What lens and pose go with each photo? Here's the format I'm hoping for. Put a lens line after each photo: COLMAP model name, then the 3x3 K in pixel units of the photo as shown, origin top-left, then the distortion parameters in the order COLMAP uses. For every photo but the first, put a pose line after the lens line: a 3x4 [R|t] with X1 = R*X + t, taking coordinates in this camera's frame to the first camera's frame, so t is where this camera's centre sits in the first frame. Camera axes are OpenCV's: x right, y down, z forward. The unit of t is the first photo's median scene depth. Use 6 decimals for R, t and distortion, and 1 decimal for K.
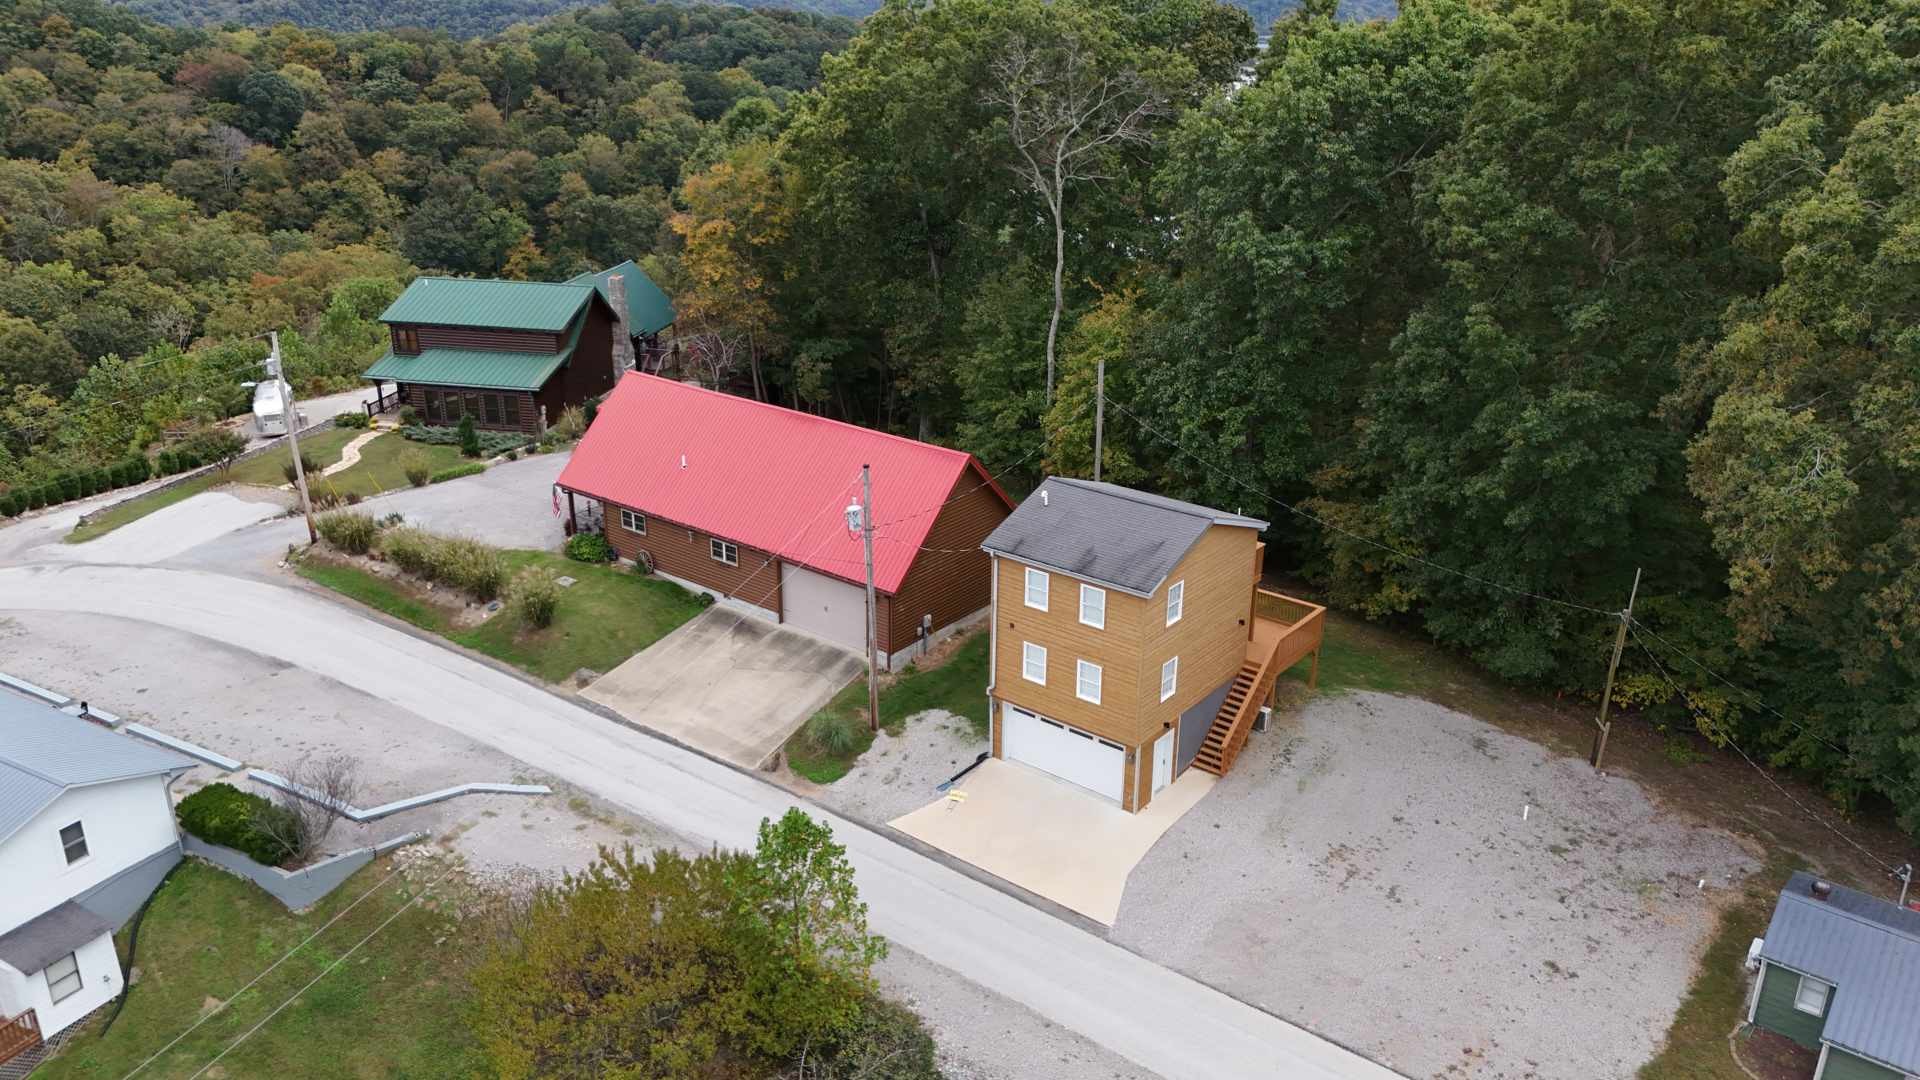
lens RADIAL K [[1410.9, 0, 962.4], [0, 1410.9, 522.6], [0, 0, 1]] dist [0.076673, -0.078583]
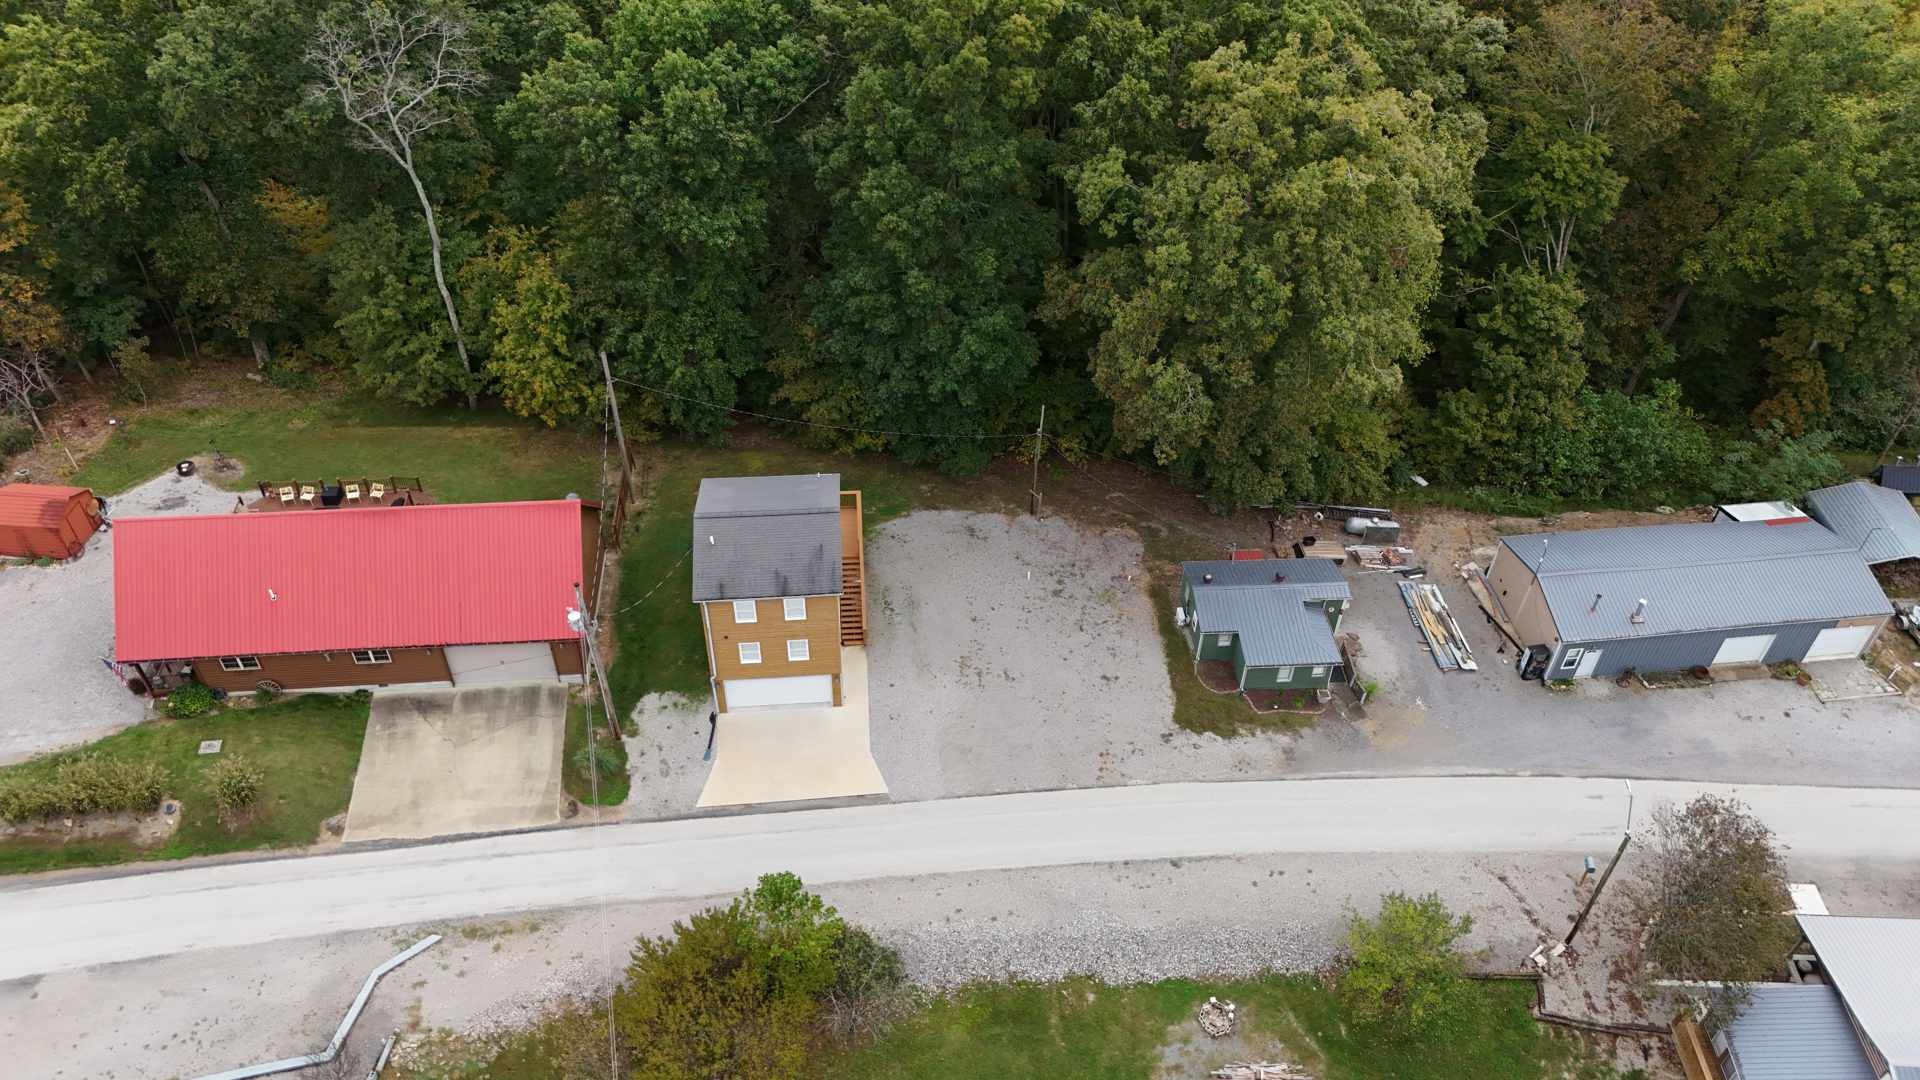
lens RADIAL K [[1410.9, 0, 948.9], [0, 1410.9, 533.1], [0, 0, 1]] dist [0.076673, -0.078583]
pose [[0.735276, -0.461102, 0.496744, -0.392540], [0.229584, 0.859027, 0.457564, -0.526868], [-0.637700, -0.222391, 0.737483, -0.083622]]
